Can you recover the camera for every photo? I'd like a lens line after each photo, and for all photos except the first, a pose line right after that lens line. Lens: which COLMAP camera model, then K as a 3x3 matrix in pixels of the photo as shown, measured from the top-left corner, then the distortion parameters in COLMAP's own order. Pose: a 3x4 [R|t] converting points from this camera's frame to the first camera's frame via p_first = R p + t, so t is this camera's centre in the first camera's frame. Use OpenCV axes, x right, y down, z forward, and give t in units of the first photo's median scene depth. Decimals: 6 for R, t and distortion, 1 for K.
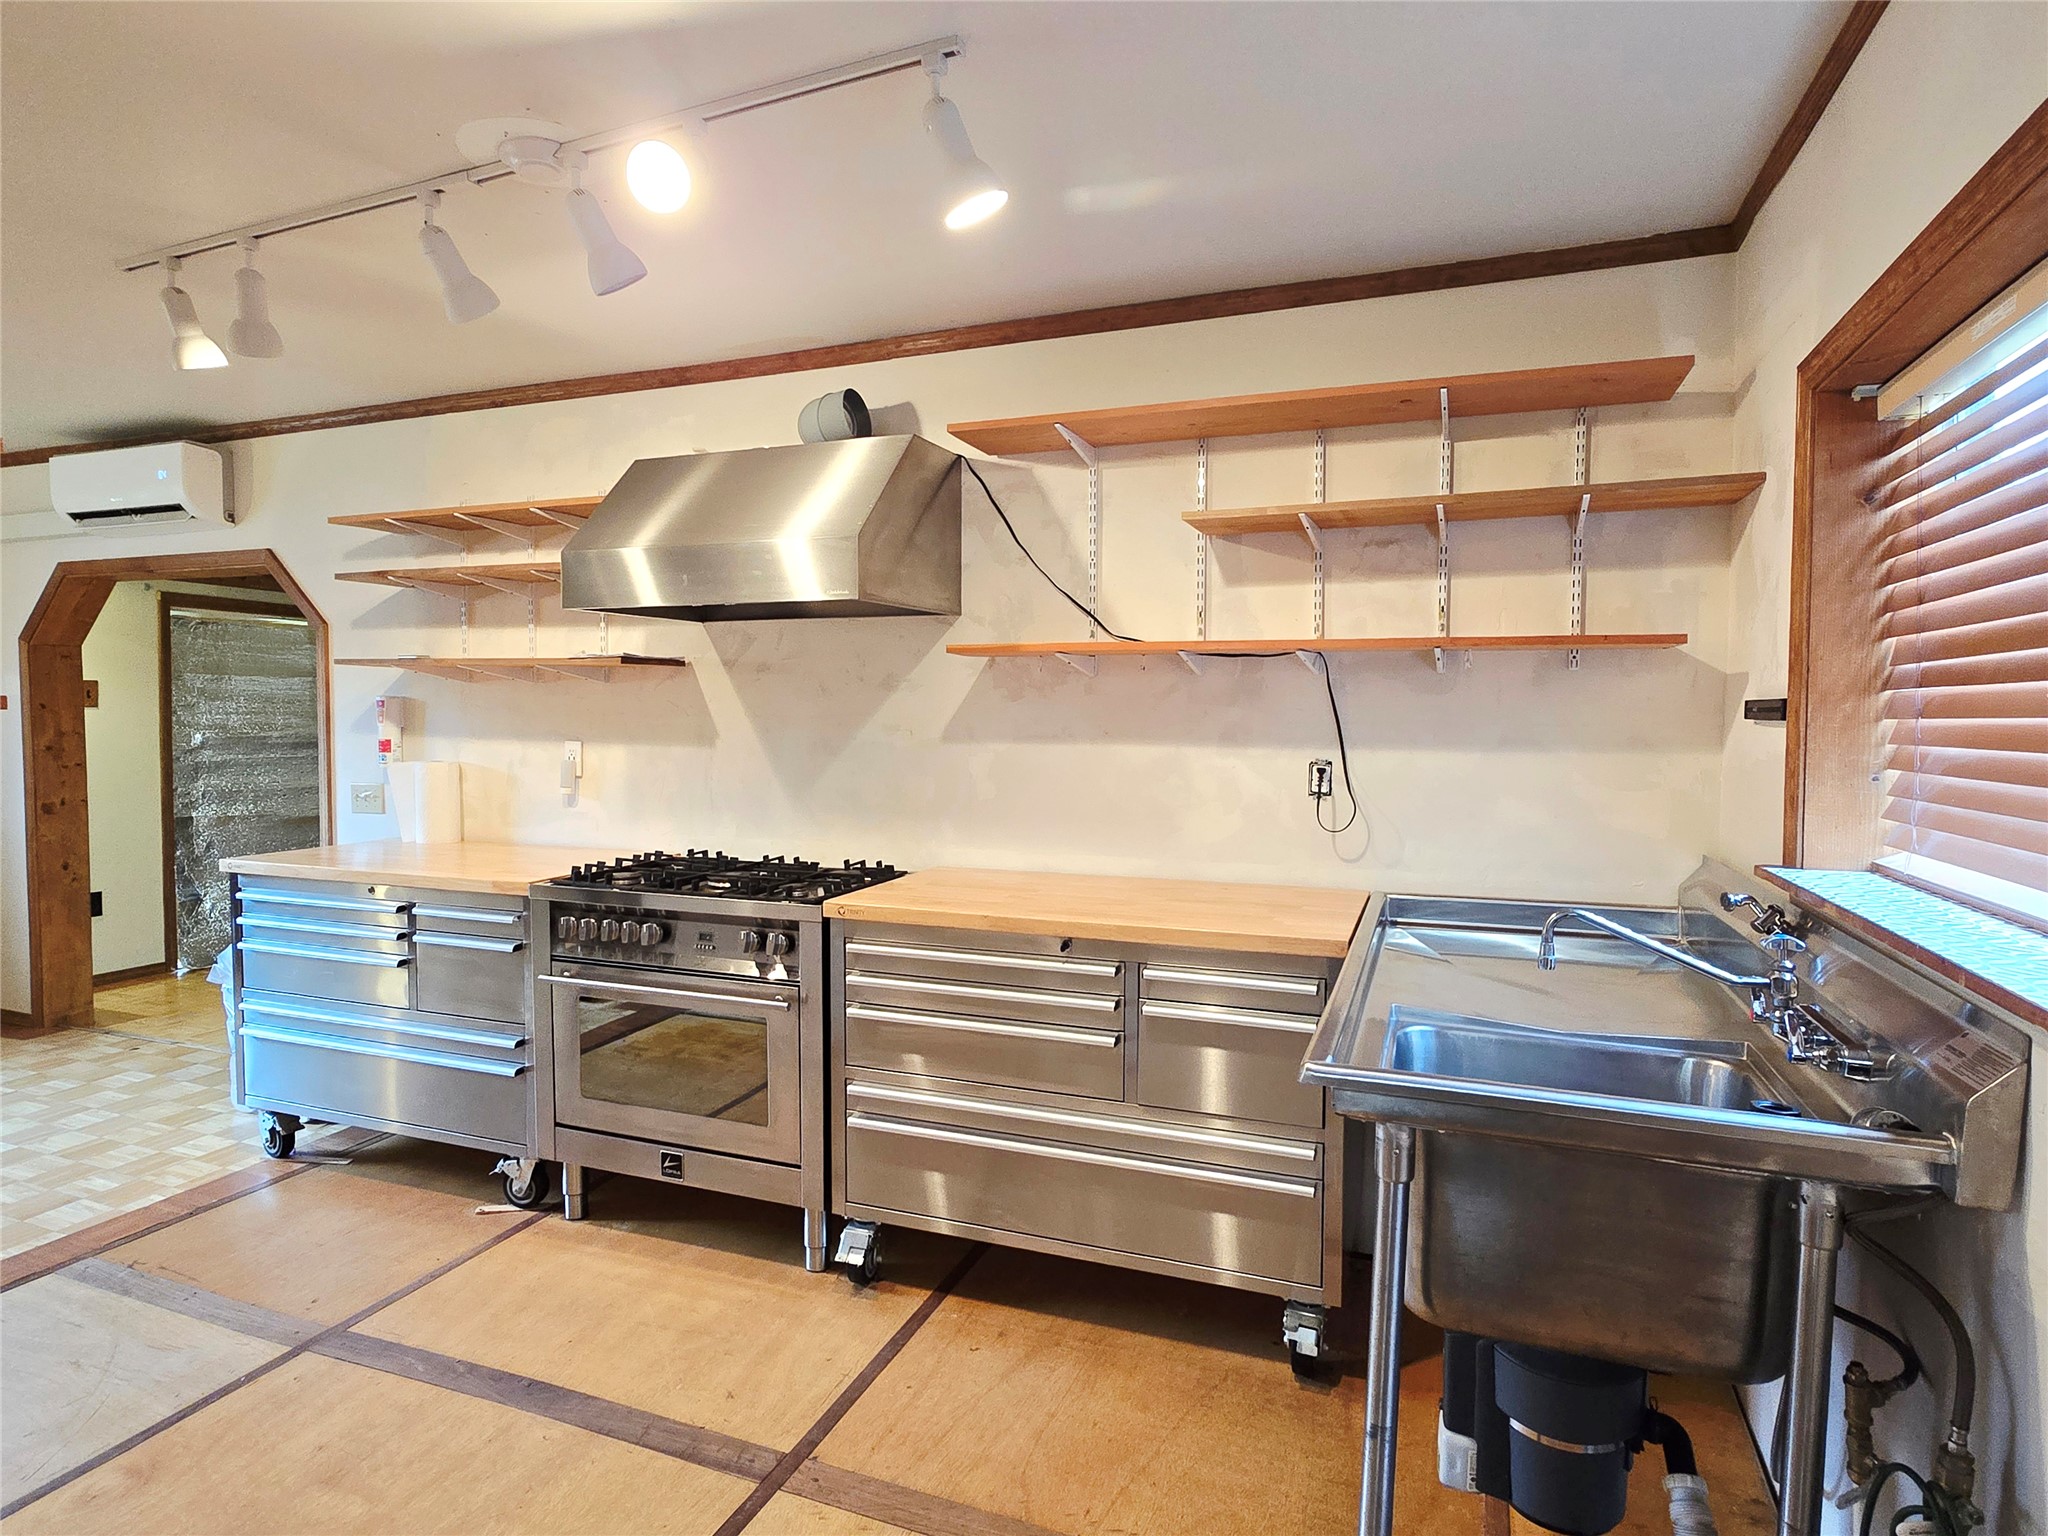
lens RADIAL K [[1109.7, 0, 1023.1], [0, 1109.7, 764.1], [0, 0, 1]] dist [-0.020831, -0.000416]
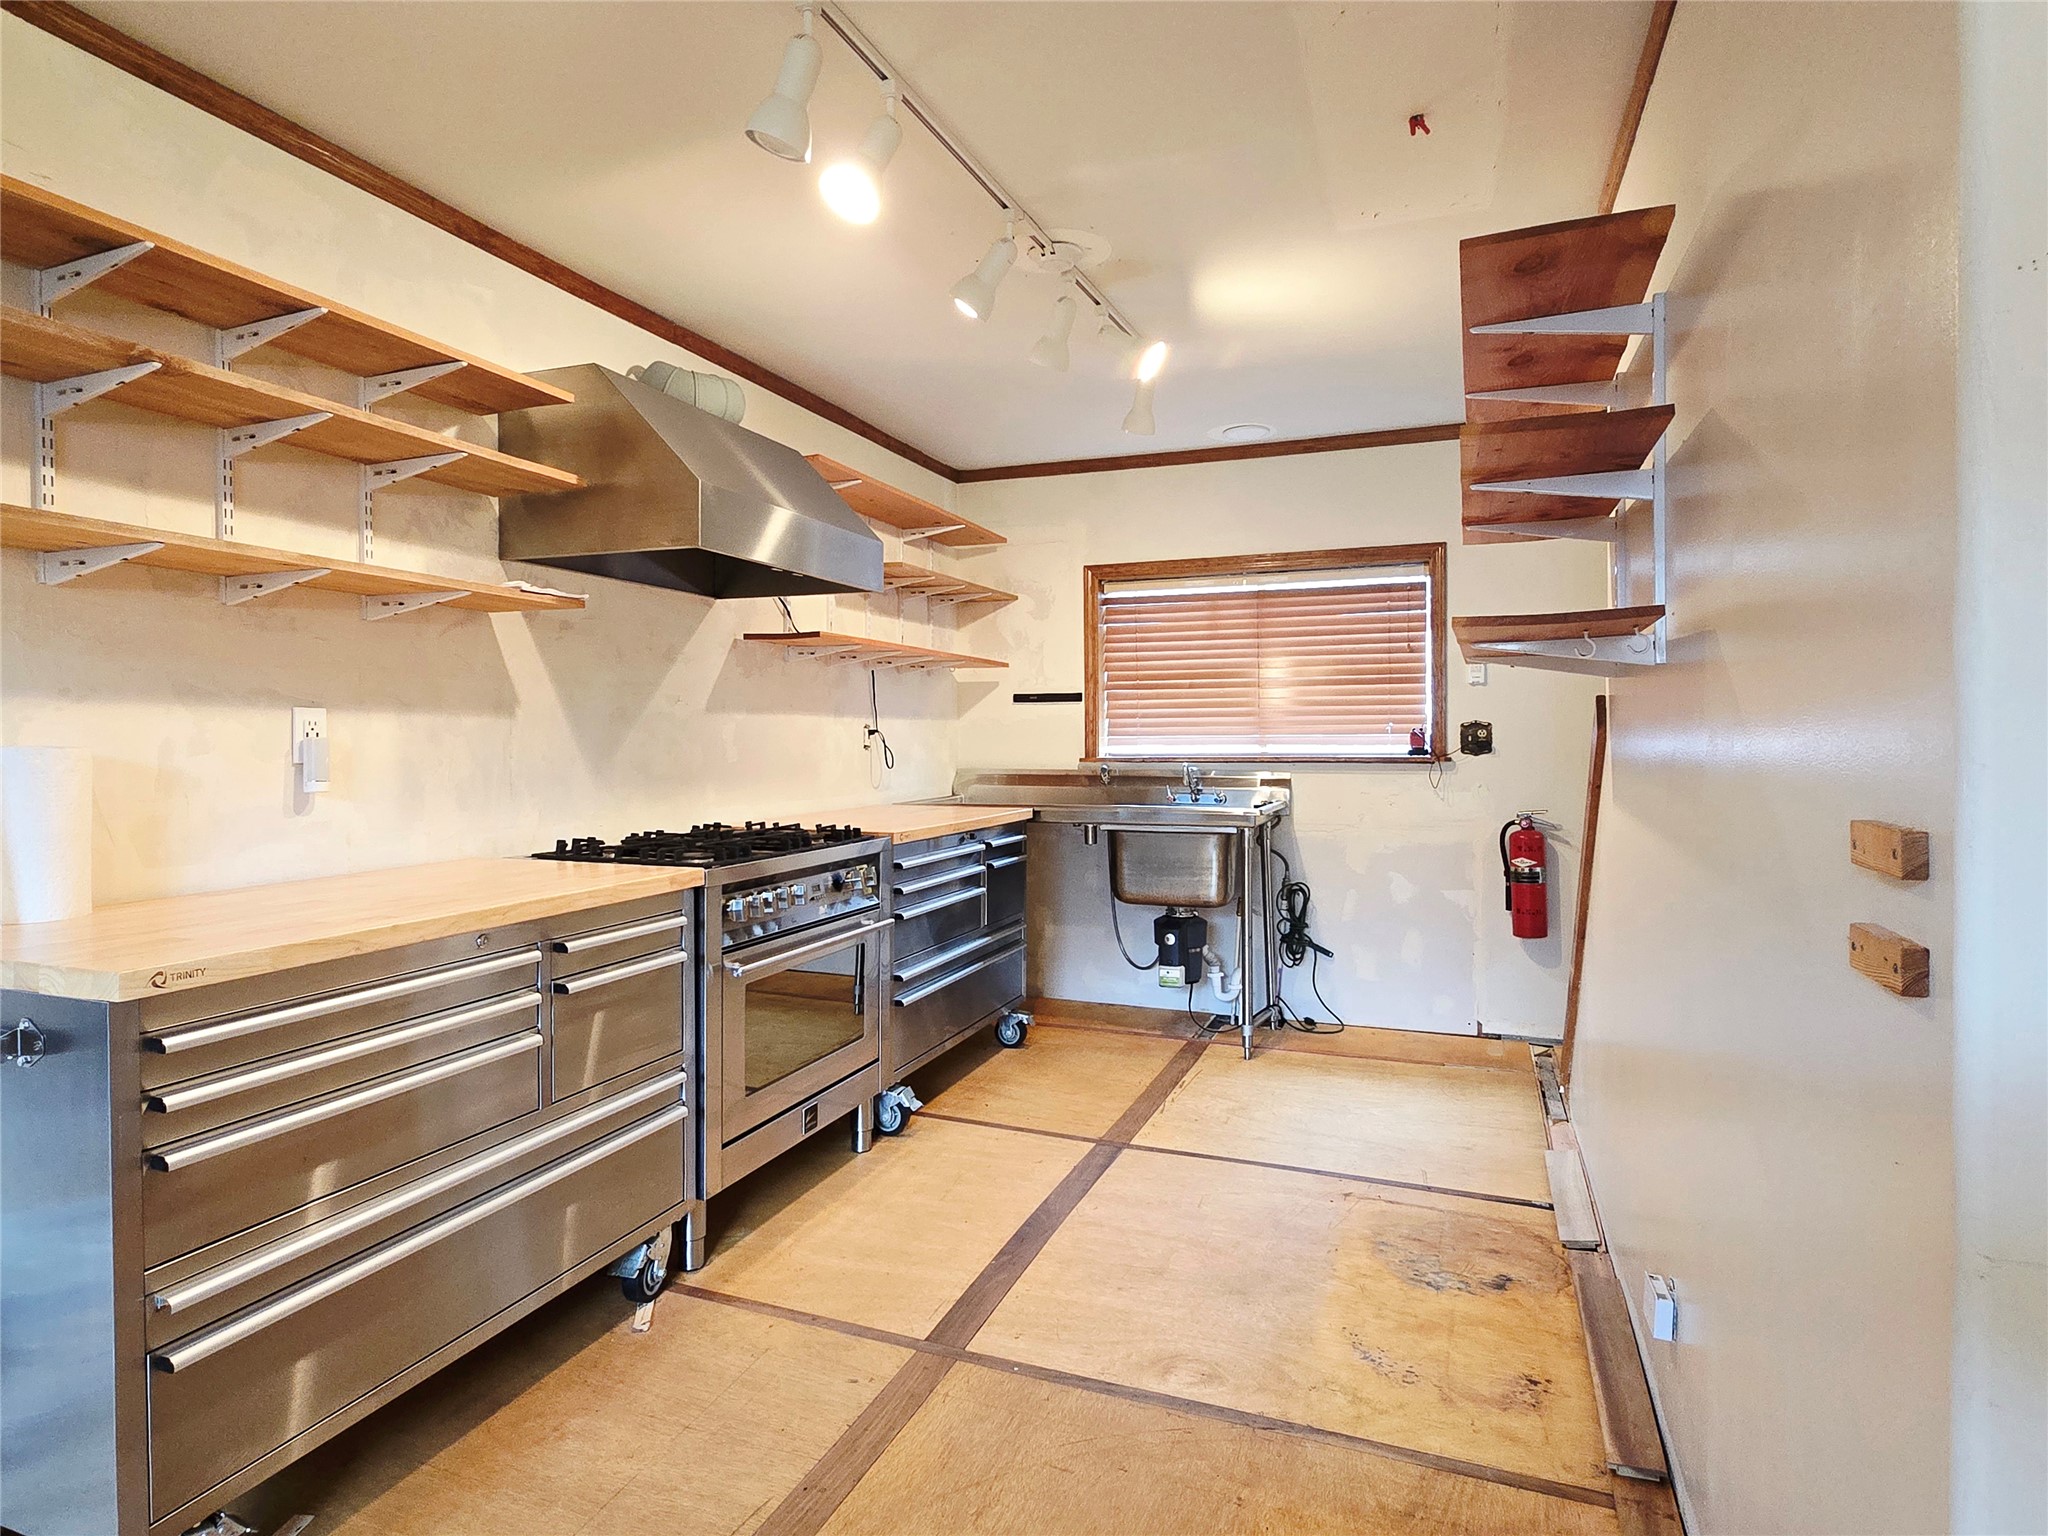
lens RADIAL K [[1109.7, 0, 1023.1], [0, 1109.7, 758.4], [0, 0, 1]] dist [-0.020831, -0.000416]
pose [[0.013964, -0.025861, 0.999568, -1.020282], [0.048098, 0.998526, 0.025163, 0.011422], [-0.998745, 0.047726, 0.015187, 0.592367]]
